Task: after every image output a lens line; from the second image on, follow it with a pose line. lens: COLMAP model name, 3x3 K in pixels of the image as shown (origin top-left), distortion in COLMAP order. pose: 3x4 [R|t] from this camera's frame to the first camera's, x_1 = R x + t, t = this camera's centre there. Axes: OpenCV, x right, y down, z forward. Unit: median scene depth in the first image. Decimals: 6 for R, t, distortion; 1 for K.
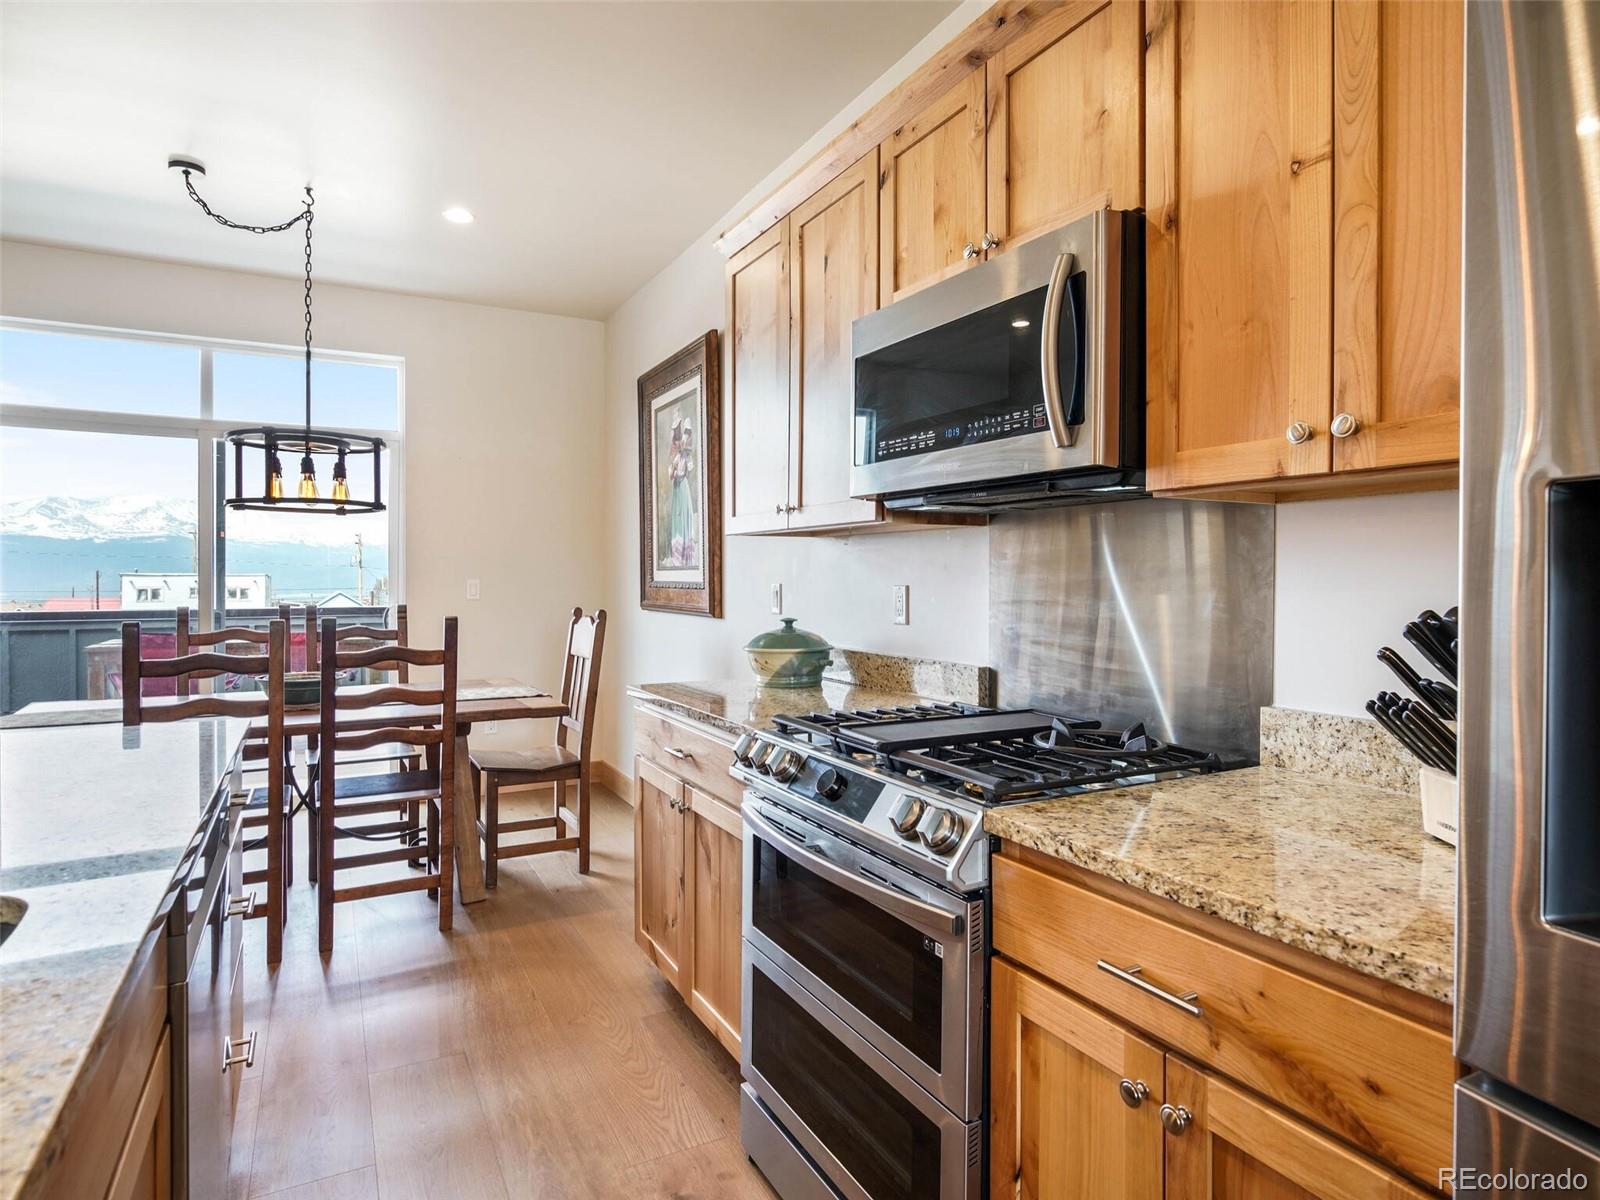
lens RADIAL K [[903.7, 0, 799.0], [0, 903.7, 579.0], [0, 0, 1]] dist [0.000468, 0.001843]
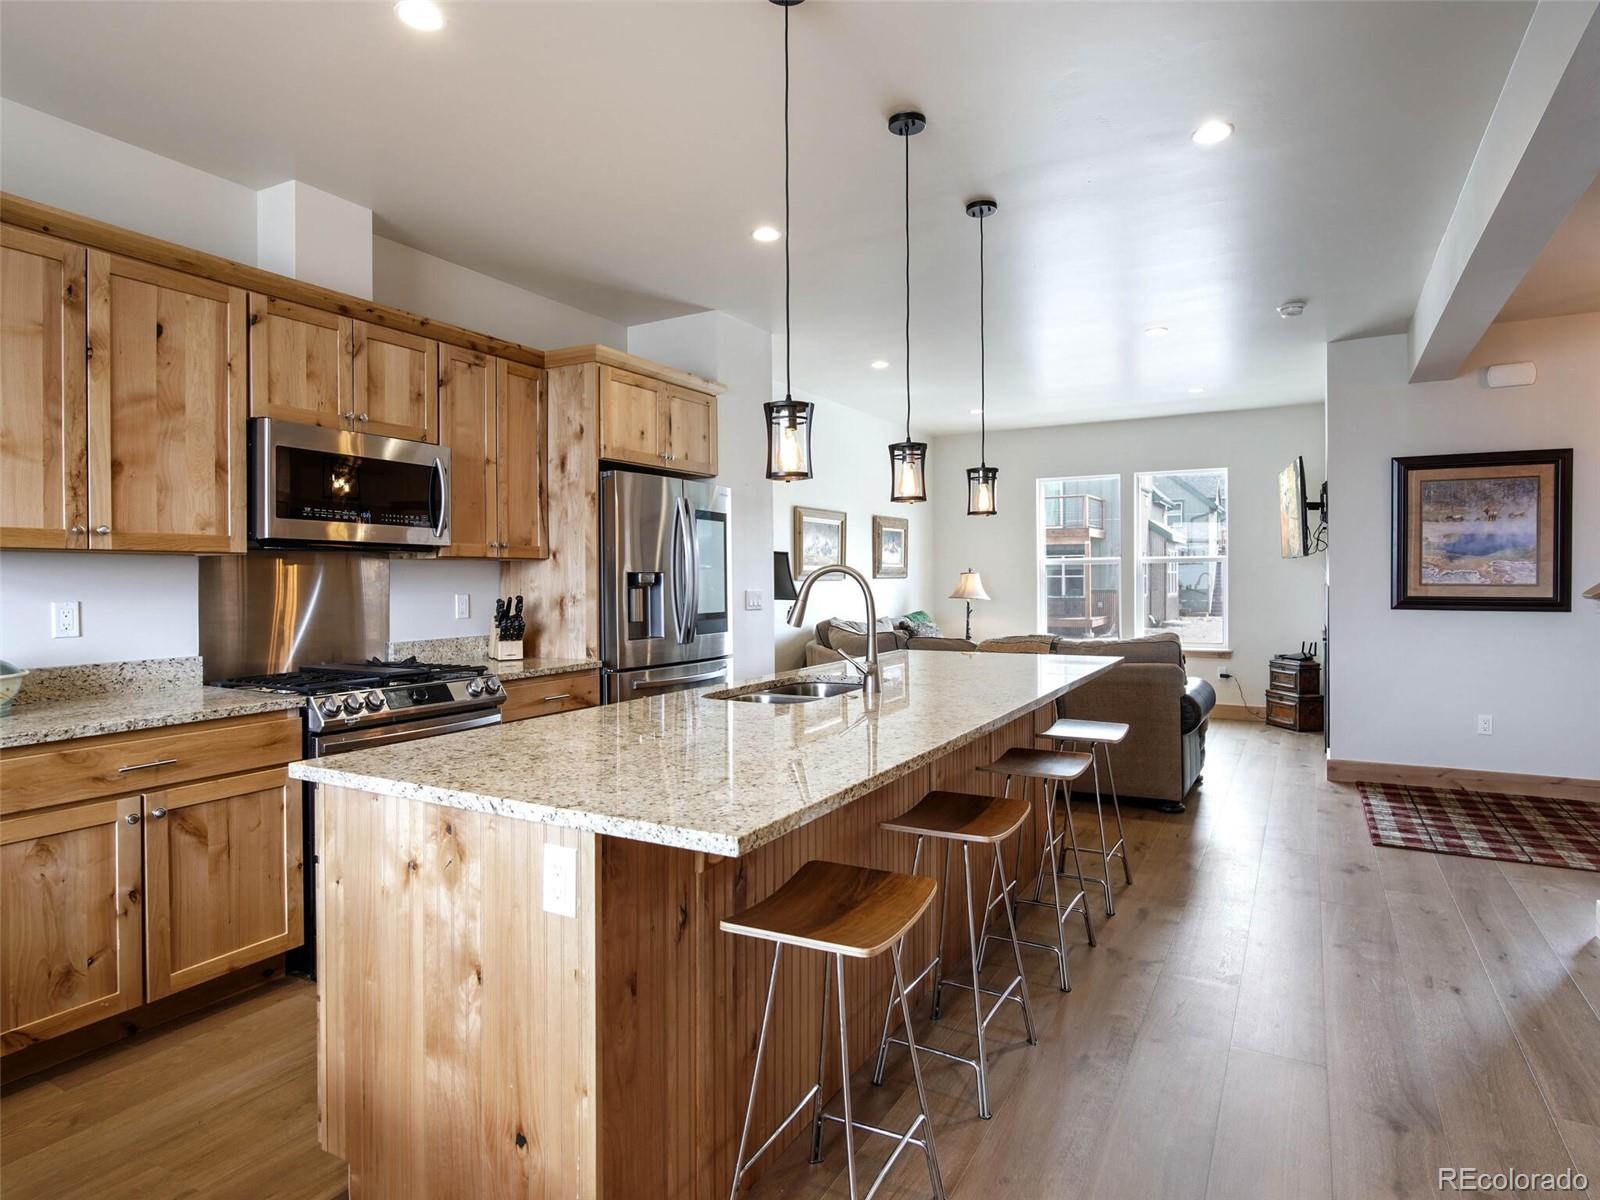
lens RADIAL K [[903.7, 0, 799.0], [0, 903.7, 579.0], [0, 0, 1]] dist [0.000468, 0.001843]
pose [[-0.543910, -0.003651, 0.839135, -1.078218], [0.002622, 0.999978, 0.006051, -0.020340], [-0.839139, 0.005491, -0.543889, 0.710905]]
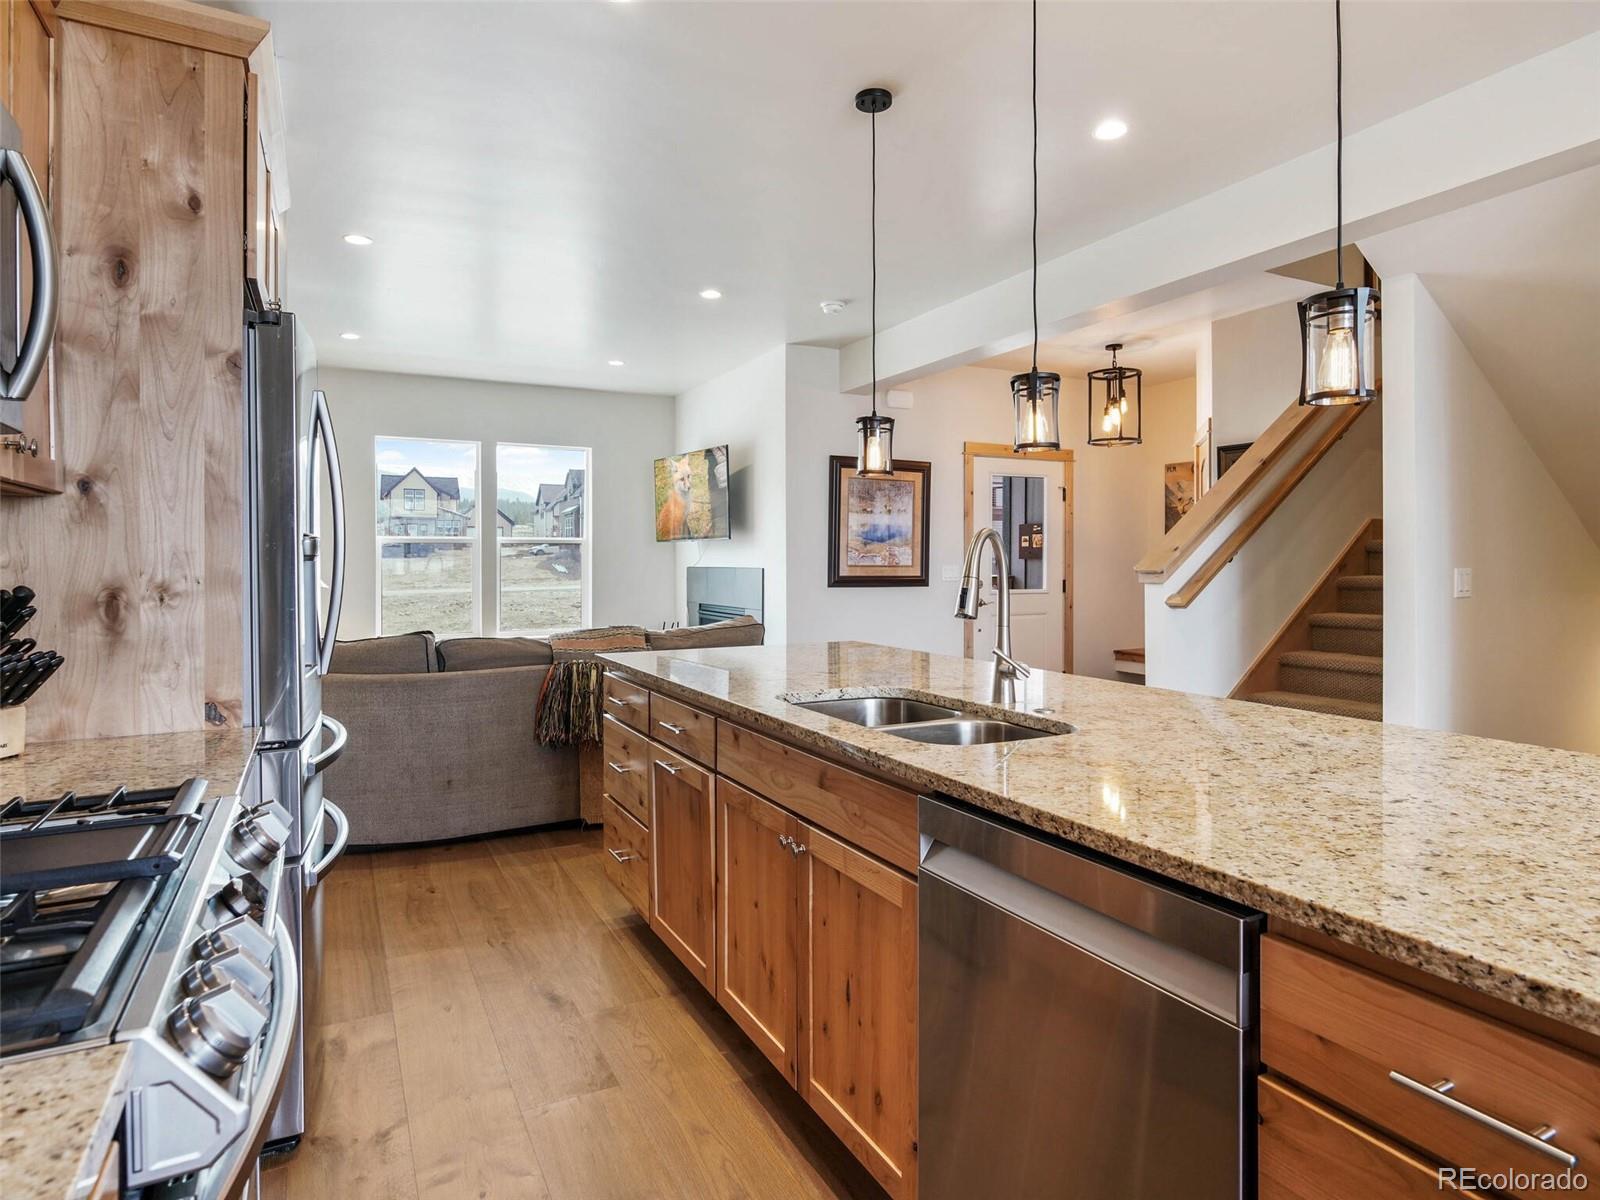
lens RADIAL K [[919.9, 0, 808.2], [0, 919.9, 564.2], [0, 0, 1]] dist [-0.002080, 0.000935]
pose [[-0.999959, -0.004213, 0.008061, -0.188808], [-0.004193, 0.999988, 0.002476, -0.004362], [-0.008072, 0.002442, -0.999964, 0.837992]]
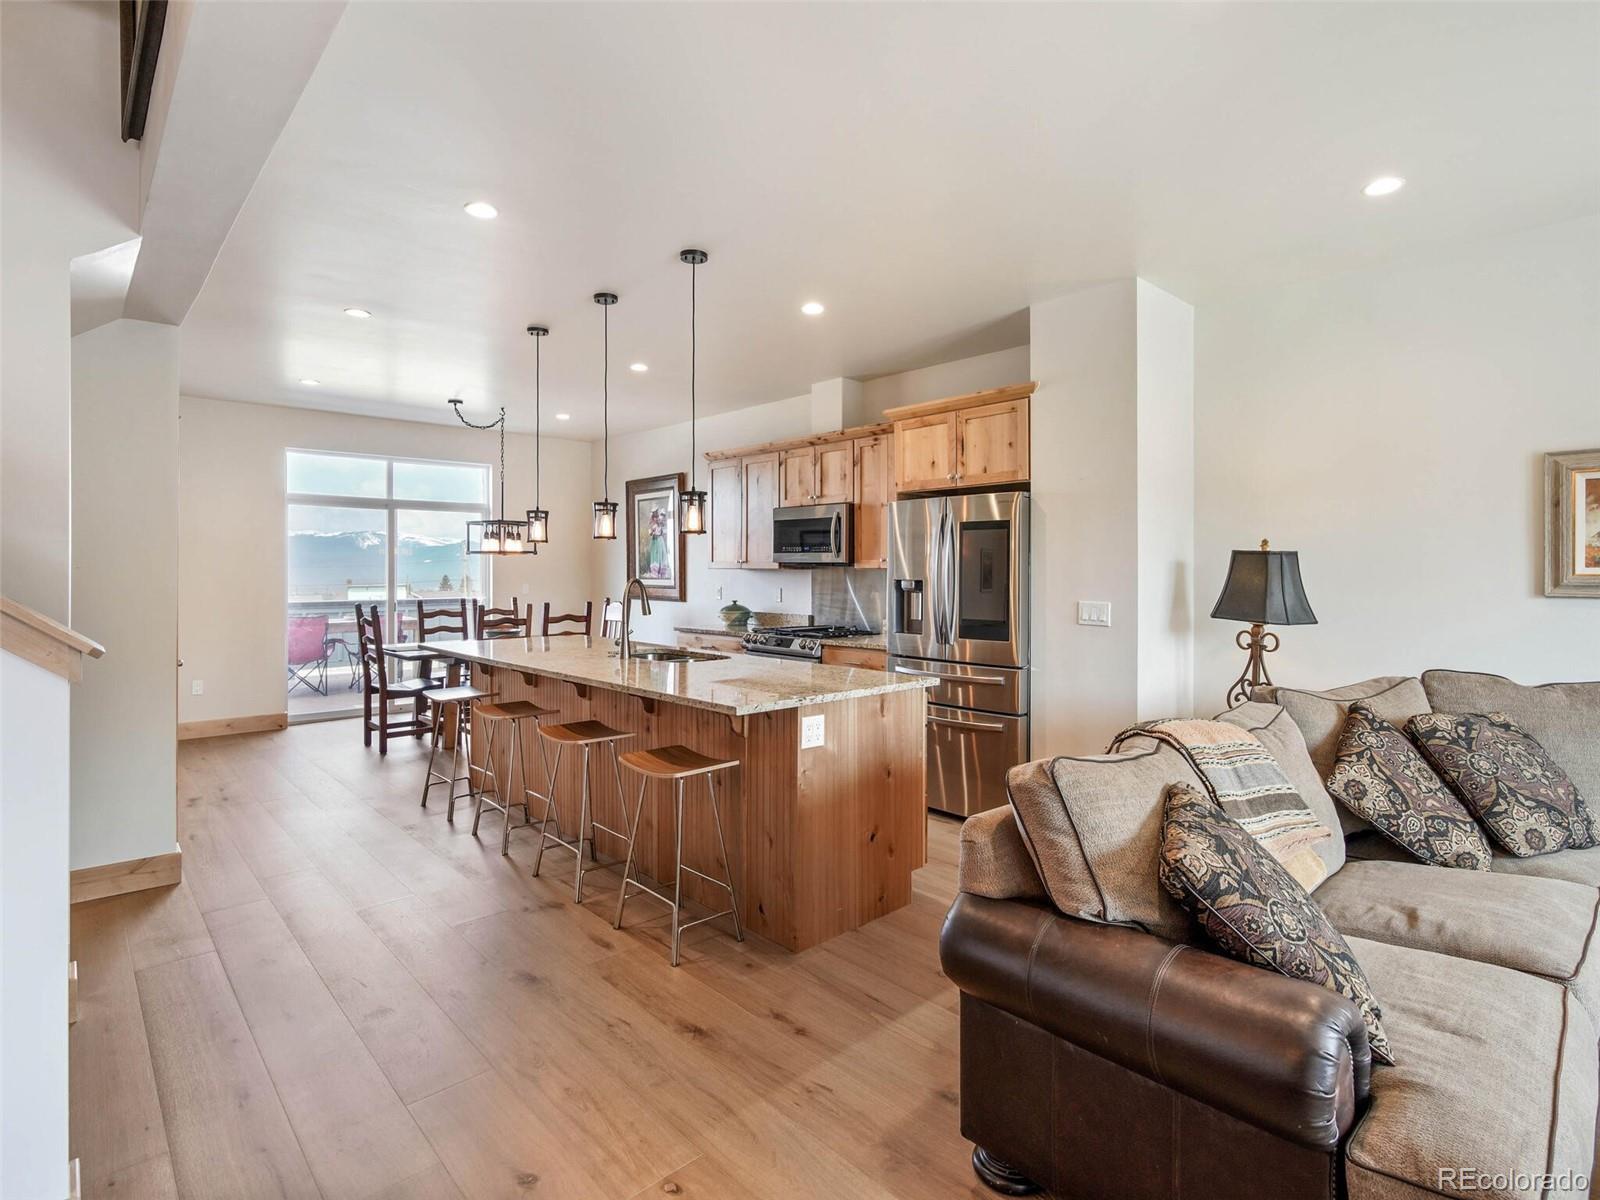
lens RADIAL K [[817.7, 0, 808.7], [0, 817.7, 572.4], [0, 0, 1]] dist [-0.002329, 0.000154]
pose [[0.963745, -0.005419, 0.266770, -0.398233], [0.004535, 0.999982, 0.003928, -0.043081], [-0.266786, -0.002576, 0.963752, -1.240283]]
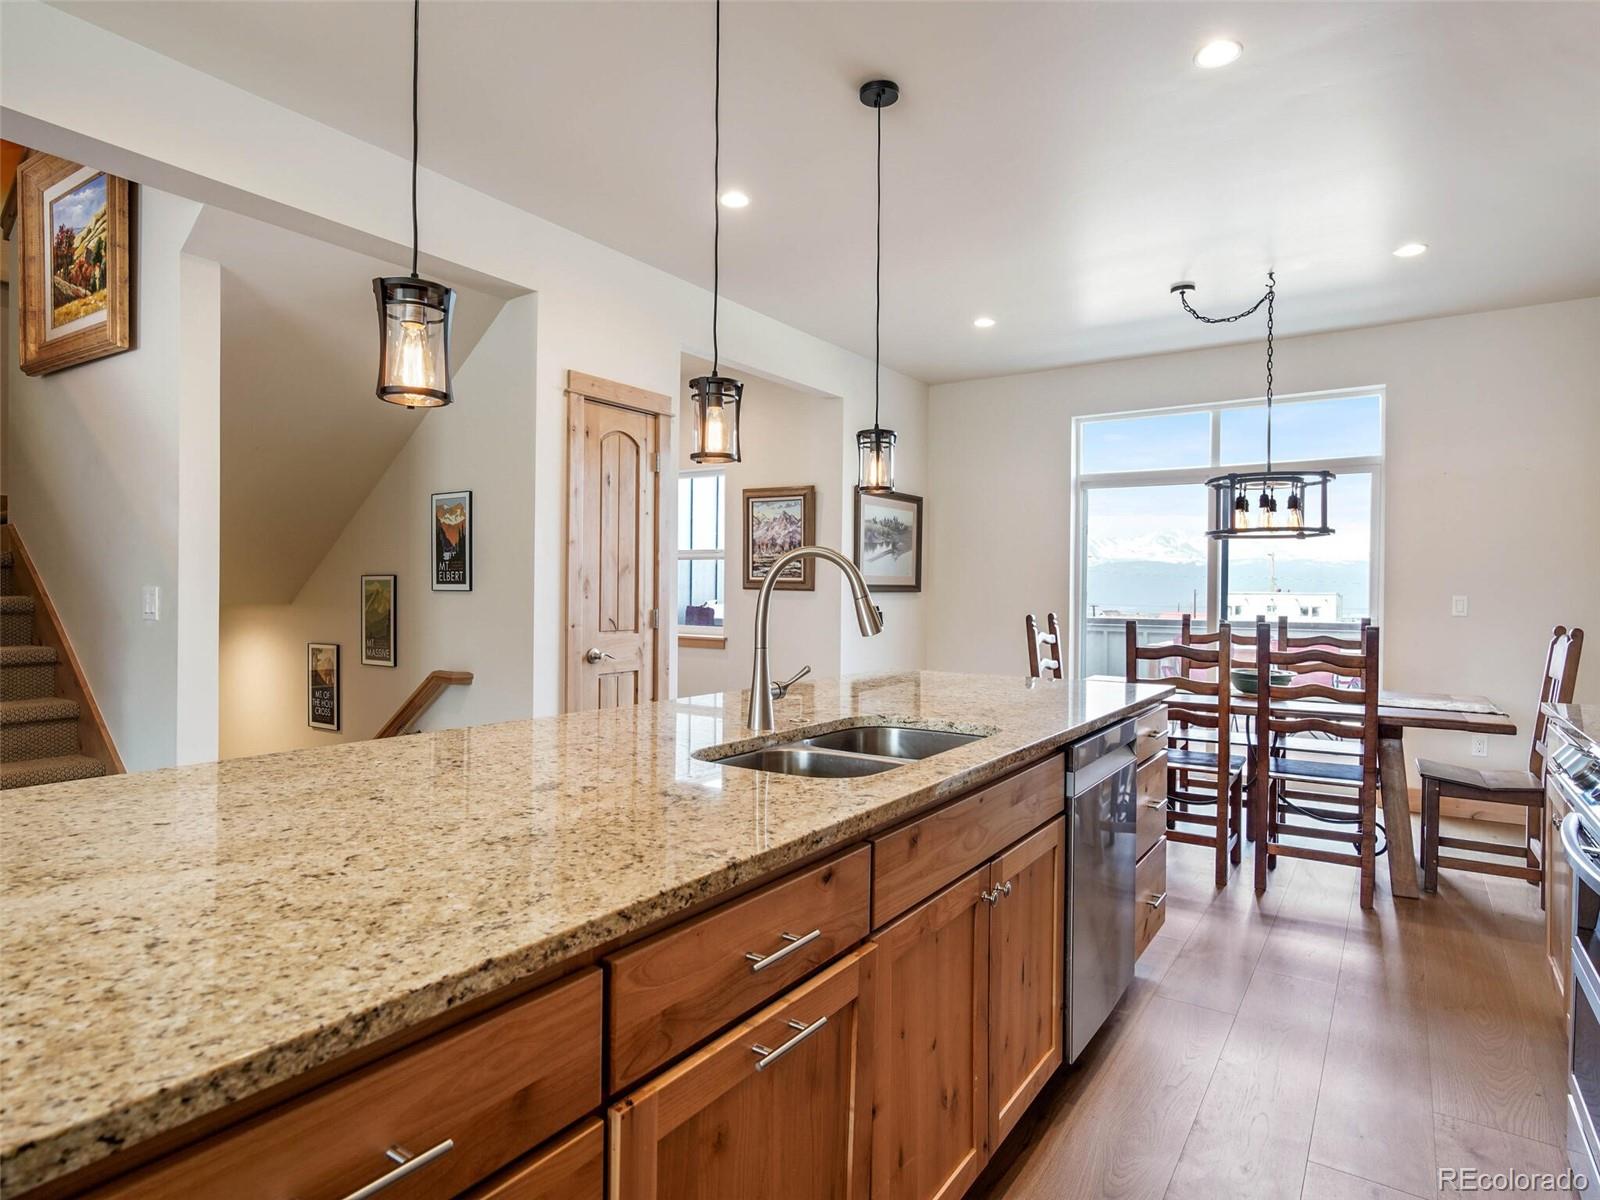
lens RADIAL K [[875.7, 0, 800.0], [0, 875.7, 600.0], [0, 0, 1]] dist [-0.002576, -0.000253]
pose [[0.463431, 0.009633, -0.886080, 0.234765], [-0.006145, 0.999952, 0.007657, 0.003679], [0.886111, 0.001896, 0.463468, -0.118992]]
